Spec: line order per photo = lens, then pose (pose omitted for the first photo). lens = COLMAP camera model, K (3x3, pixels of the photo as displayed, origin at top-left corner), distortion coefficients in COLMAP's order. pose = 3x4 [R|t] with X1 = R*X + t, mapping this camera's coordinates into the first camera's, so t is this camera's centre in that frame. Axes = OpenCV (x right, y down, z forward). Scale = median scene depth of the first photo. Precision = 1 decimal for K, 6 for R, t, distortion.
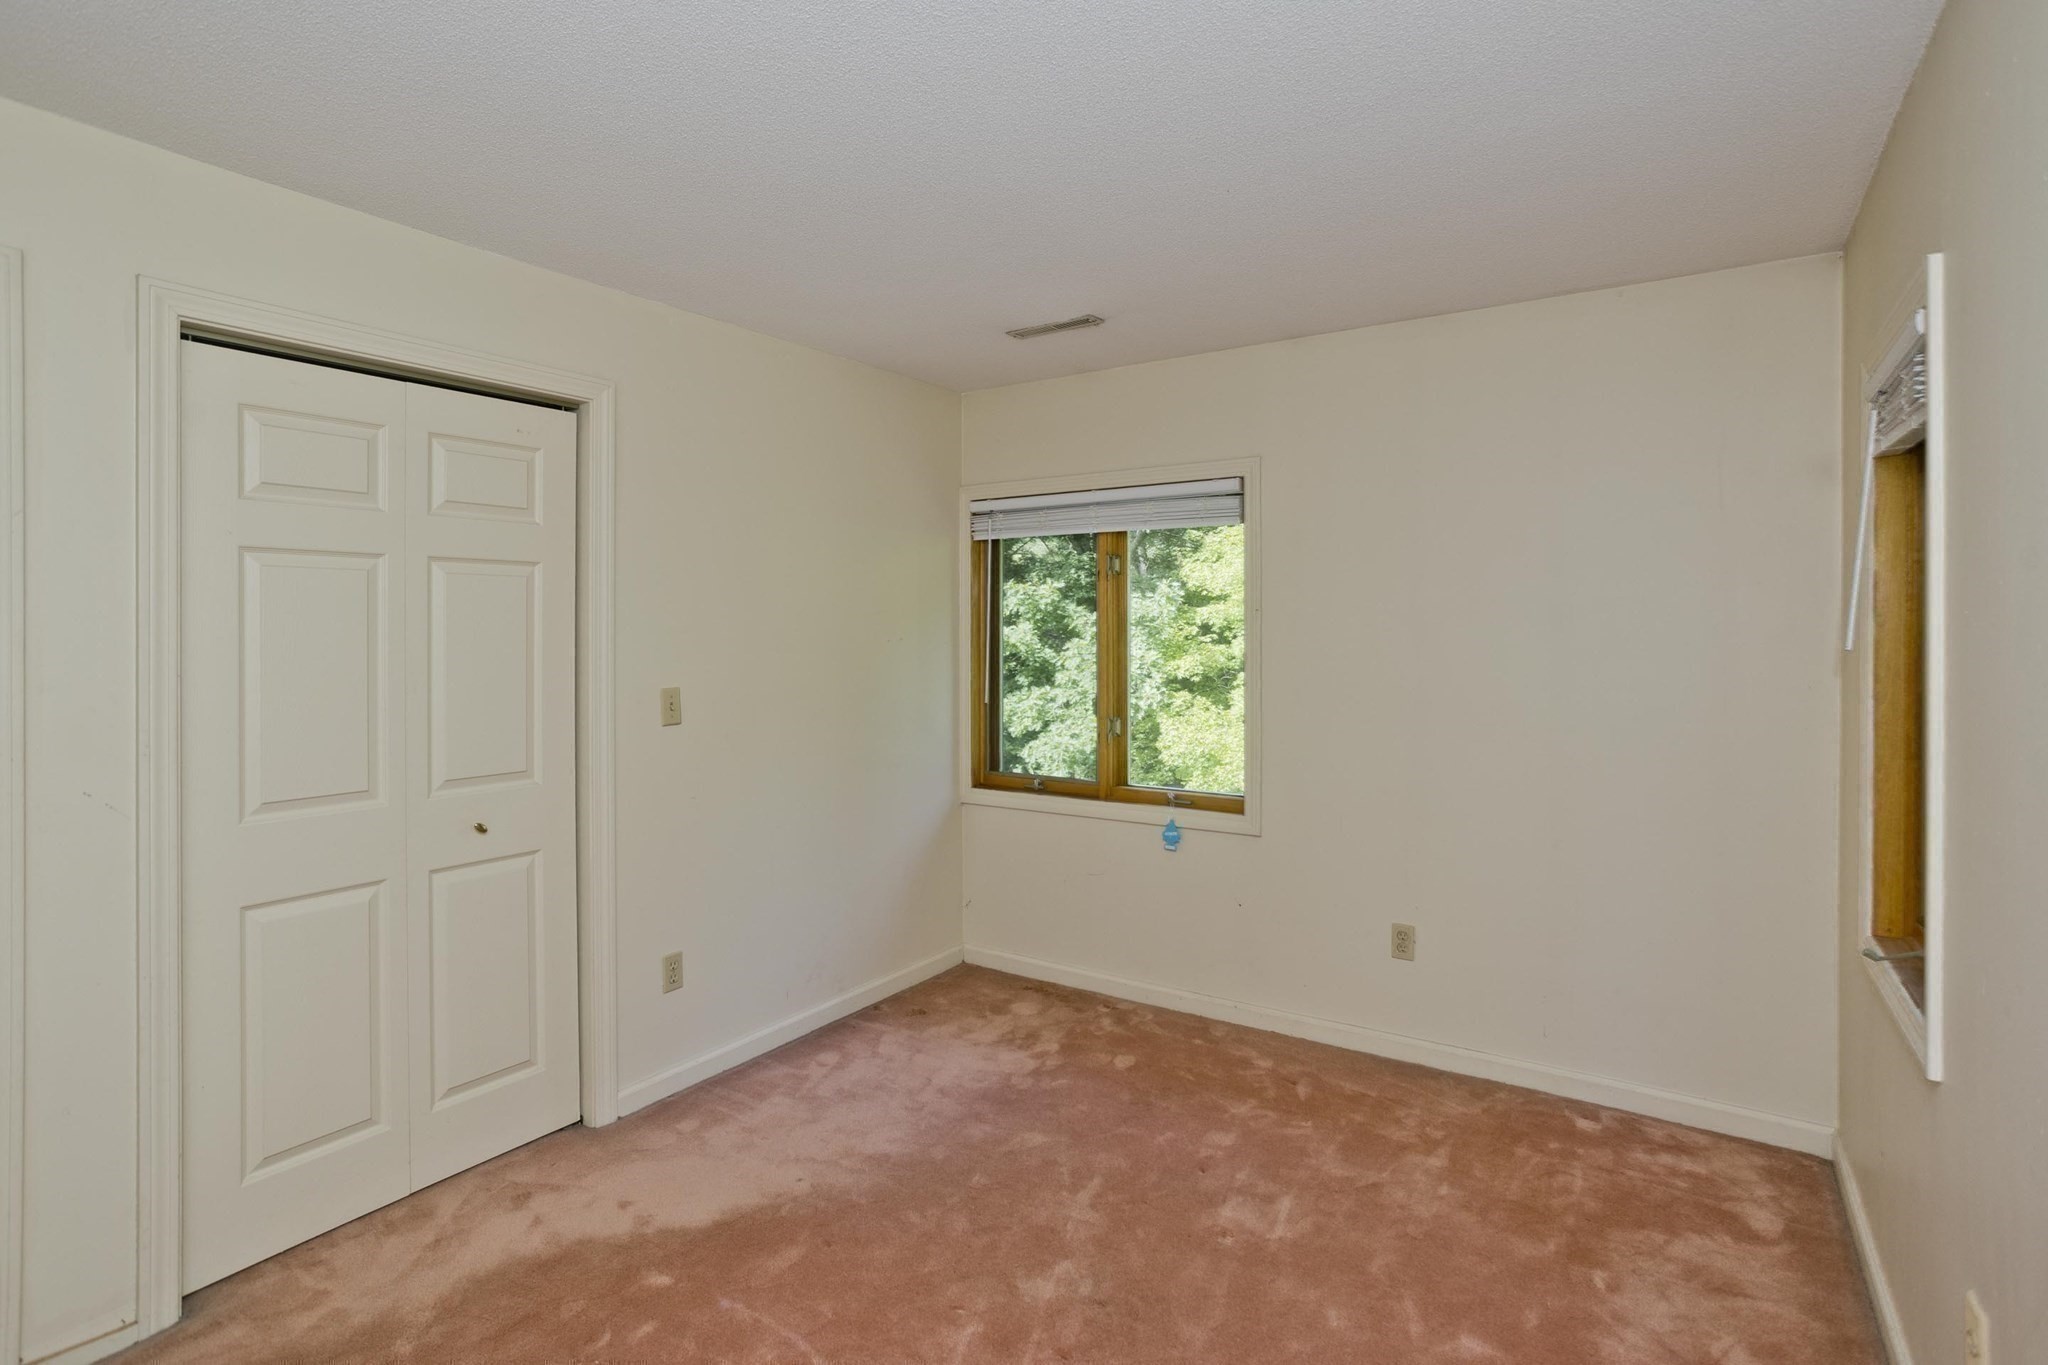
lens RADIAL K [[1025.3, 0, 987.1], [0, 1025.3, 620.9], [0, 0, 1]] dist [-0.059064, 0.033943]
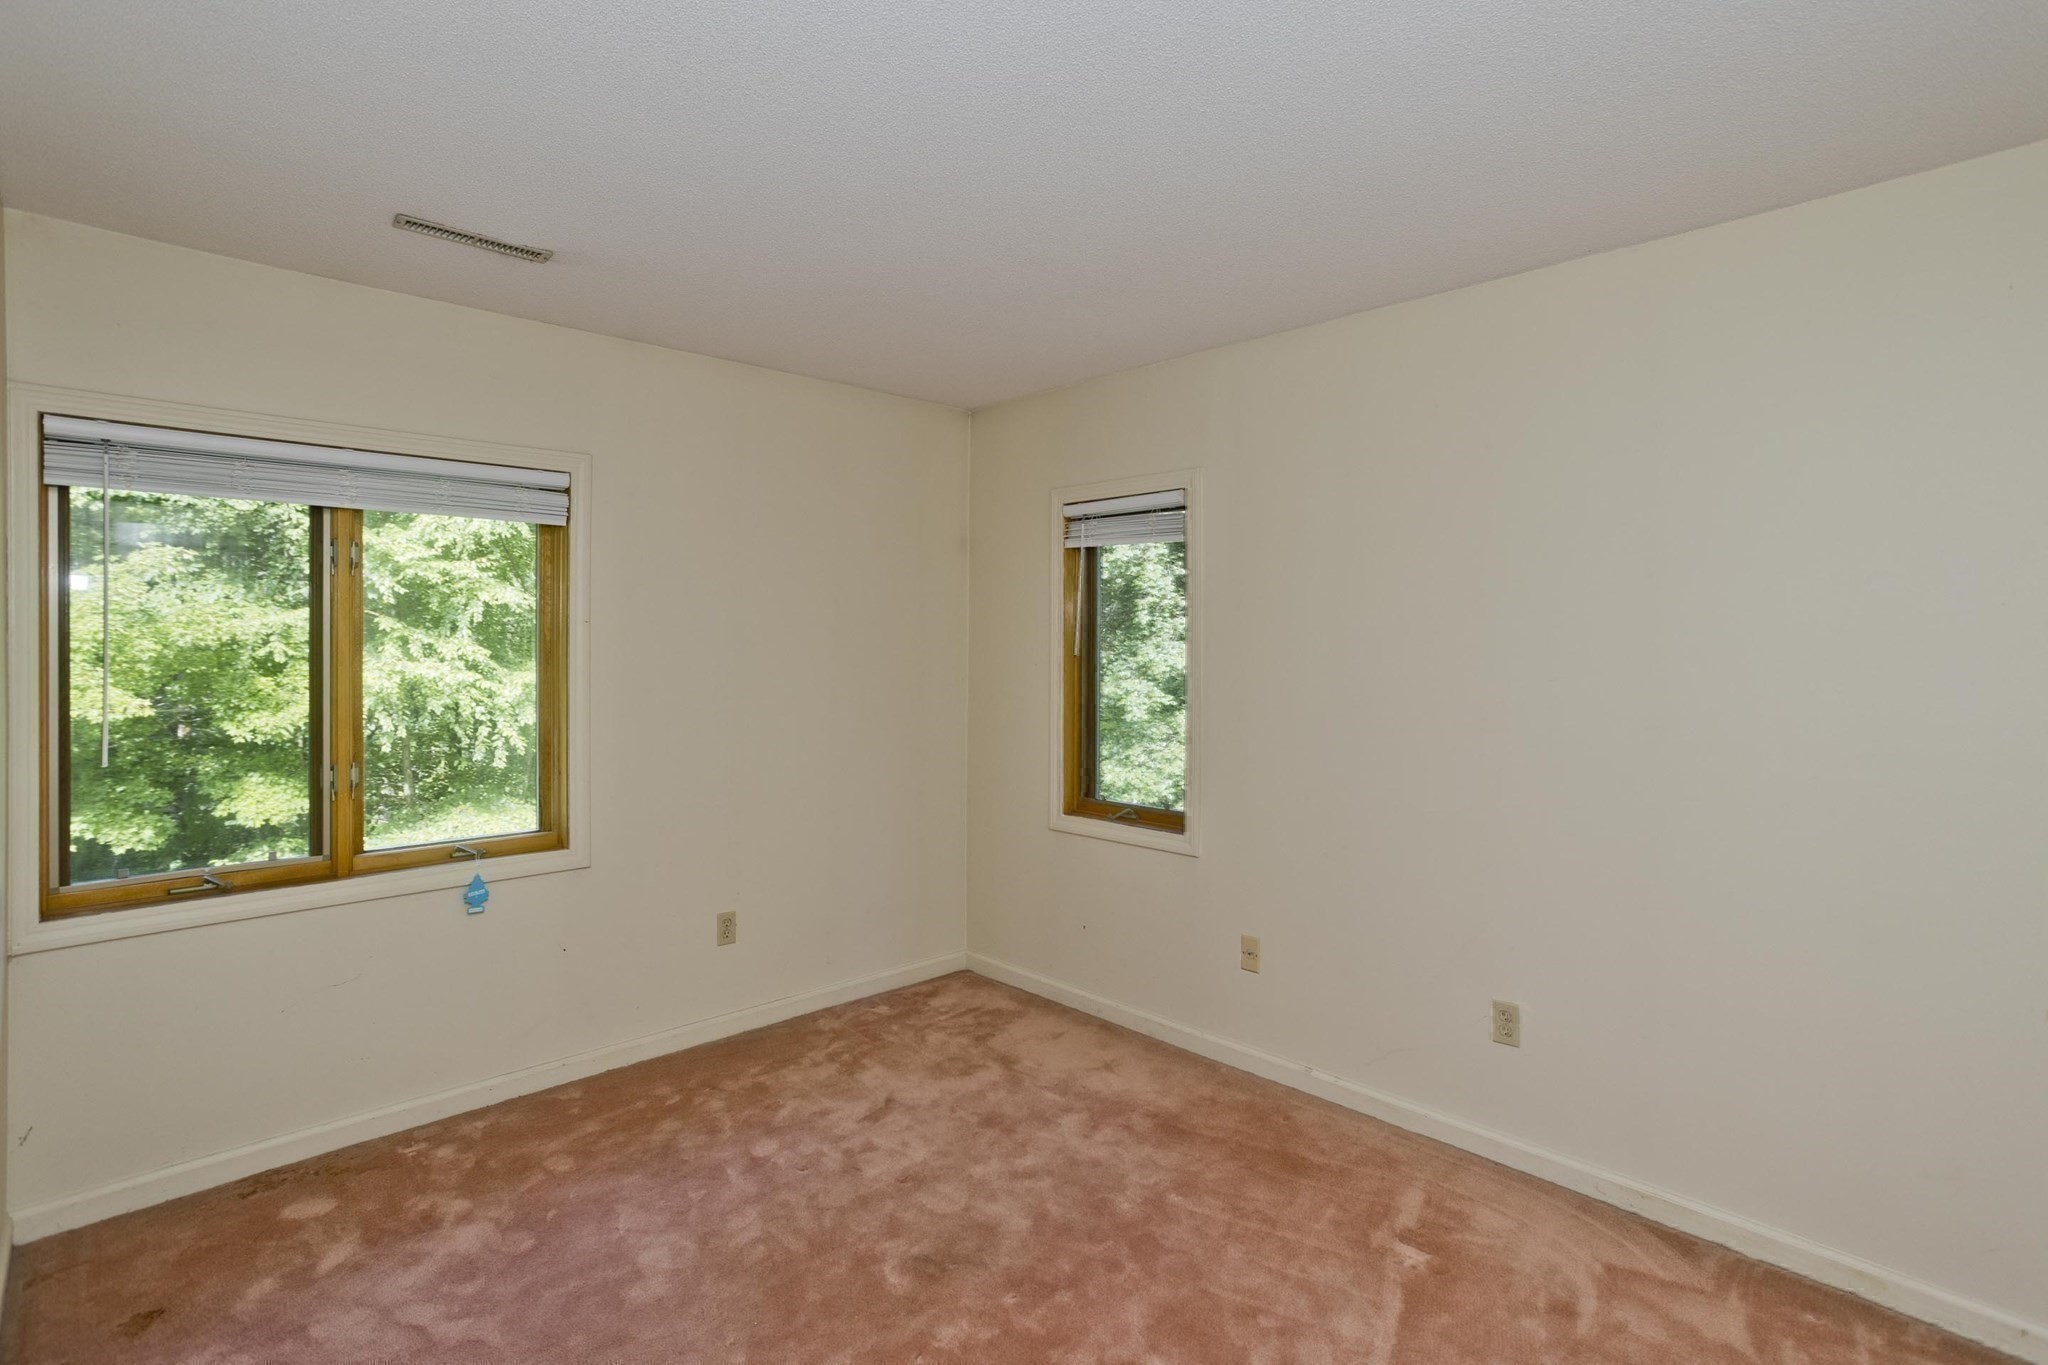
lens RADIAL K [[998.3, 0, 1027.1], [0, 998.3, 671.6], [0, 0, 1]] dist [-0.049331, 0.028555]
pose [[0.189065, -0.022132, 0.981715, -0.578502], [-0.001228, 0.999740, 0.022775, 0.015247], [-0.981964, -0.005511, 0.188989, 0.484004]]
